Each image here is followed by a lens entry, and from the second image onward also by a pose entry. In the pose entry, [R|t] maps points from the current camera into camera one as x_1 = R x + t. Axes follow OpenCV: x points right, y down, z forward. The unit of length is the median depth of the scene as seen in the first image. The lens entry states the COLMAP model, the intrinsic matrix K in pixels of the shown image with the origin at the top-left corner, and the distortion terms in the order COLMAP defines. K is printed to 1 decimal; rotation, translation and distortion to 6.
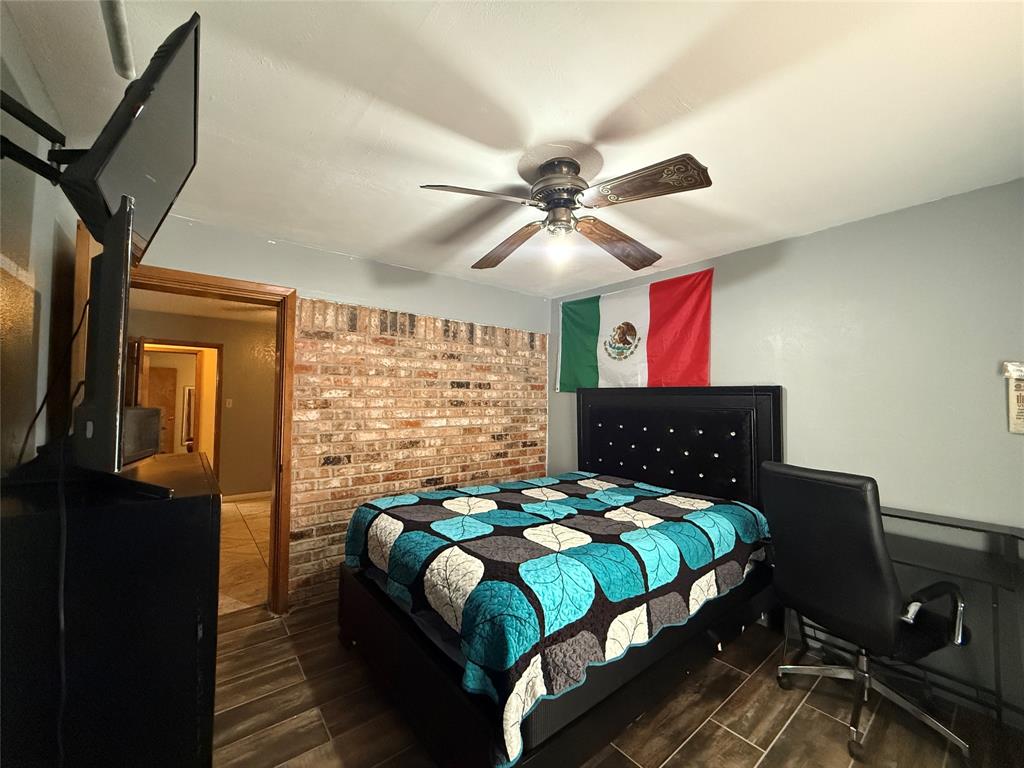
lens RADIAL K [[408.2, 0, 510.5], [0, 408.2, 381.0], [0, 0, 1]] dist [-0.009324, 0.001216]
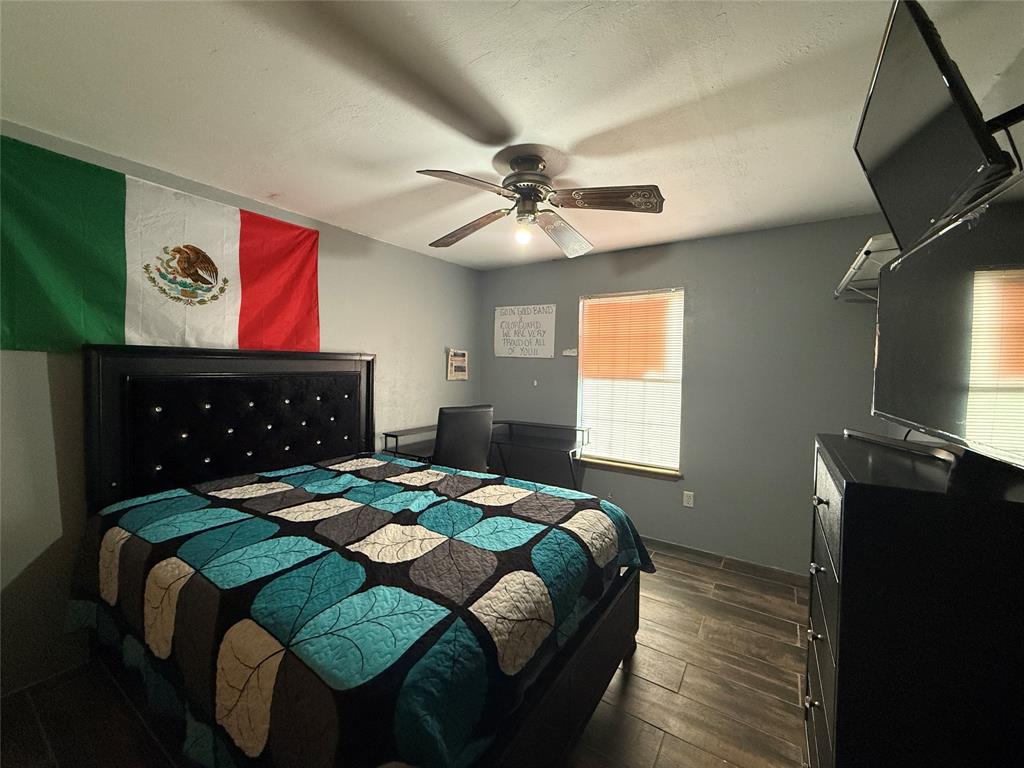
lens RADIAL K [[408.2, 0, 513.0], [0, 408.2, 379.4], [0, 0, 1]] dist [-0.009324, 0.001216]
pose [[-0.314349, -0.049488, 0.948017, -0.520240], [-0.060371, 0.997661, 0.032061, 0.016259], [-0.947386, -0.047154, -0.316601, 0.736809]]
